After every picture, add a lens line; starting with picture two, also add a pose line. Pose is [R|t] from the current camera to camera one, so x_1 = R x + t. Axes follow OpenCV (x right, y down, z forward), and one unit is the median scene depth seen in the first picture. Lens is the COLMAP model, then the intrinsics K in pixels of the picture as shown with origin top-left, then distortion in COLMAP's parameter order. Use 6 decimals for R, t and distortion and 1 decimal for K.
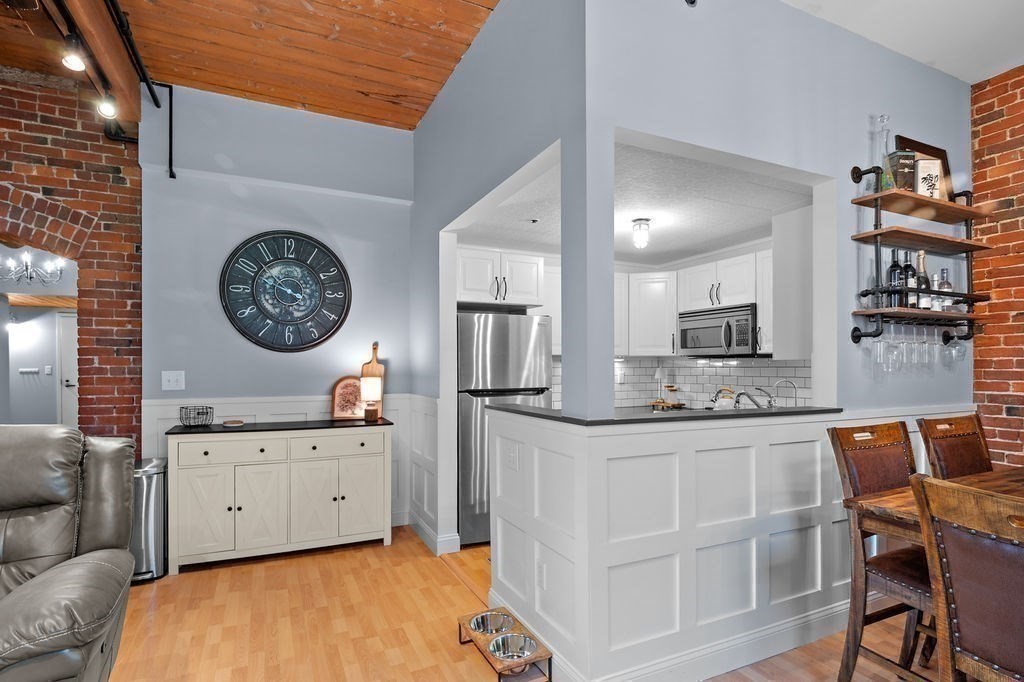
lens RADIAL K [[525.0, 0, 510.2], [0, 525.0, 367.0], [0, 0, 1]] dist [-0.000916, -0.000117]
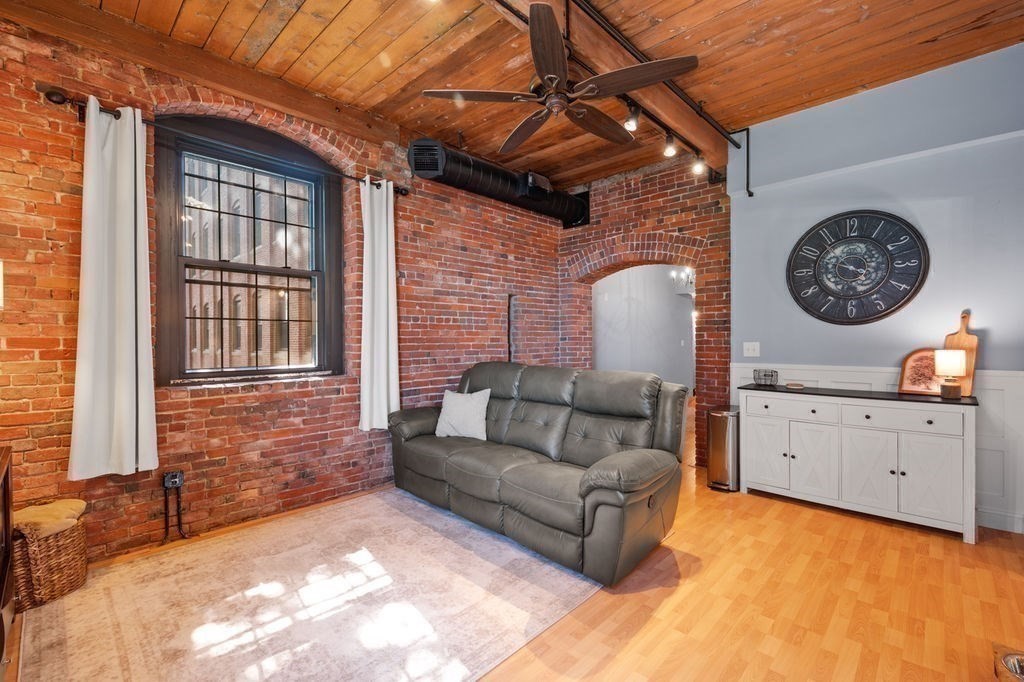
lens RADIAL K [[444.0, 0, 513.5], [0, 444.0, 342.8], [0, 0, 1]] dist [0.001098, 0.000711]
pose [[0.359241, 0.003459, -0.933238, 0.185457], [0.003983, 0.999978, 0.005239, 0.000886], [0.933236, -0.005599, 0.359220, 0.034573]]
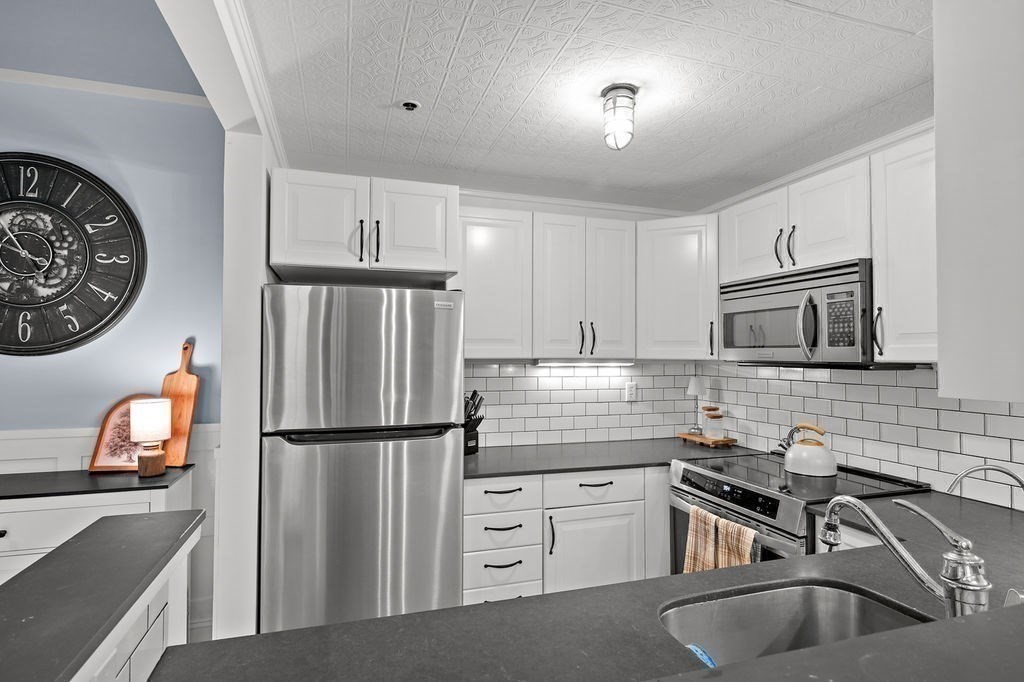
lens RADIAL K [[525.0, 0, 515.8], [0, 525.0, 342.8], [0, 0, 1]] dist [-0.000916, -0.000117]
pose [[0.991403, 0.001291, -0.130836, 0.220300], [-0.004236, 0.999744, -0.022238, -0.033561], [0.130774, 0.022601, 0.991155, 0.510404]]
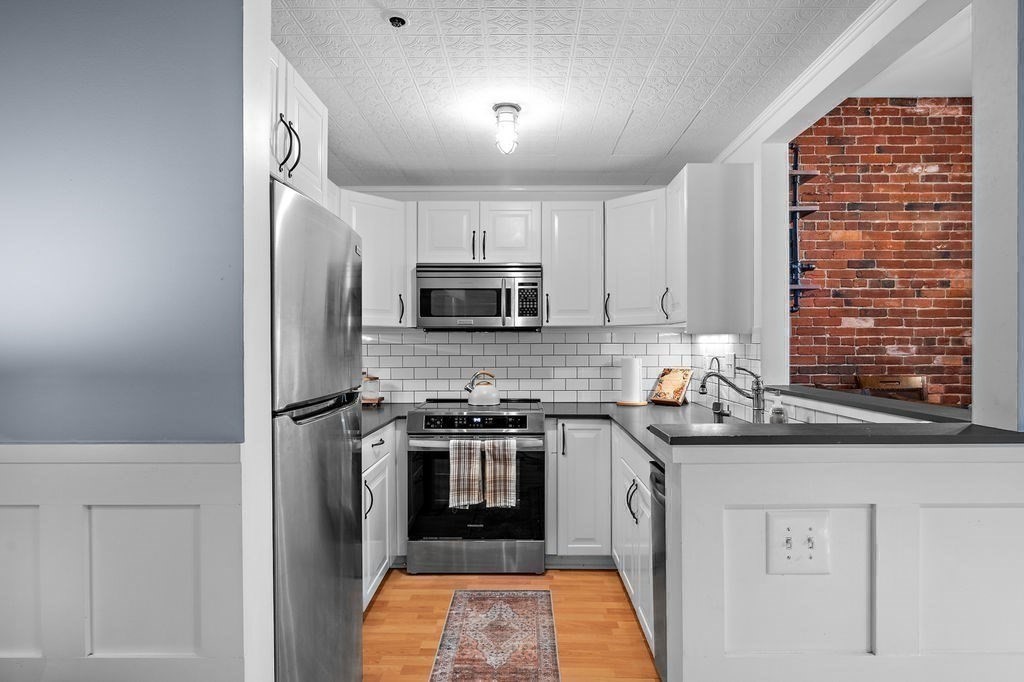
lens RADIAL K [[564.4, 0, 519.2], [0, 564.4, 346.1], [0, 0, 1]] dist [-0.012139, 0.000649]
pose [[0.433536, -0.001457, 0.901135, -0.350771], [0.003662, 0.999993, -0.000145, 0.004513], [-0.901129, 0.003363, 0.433538, 0.701537]]
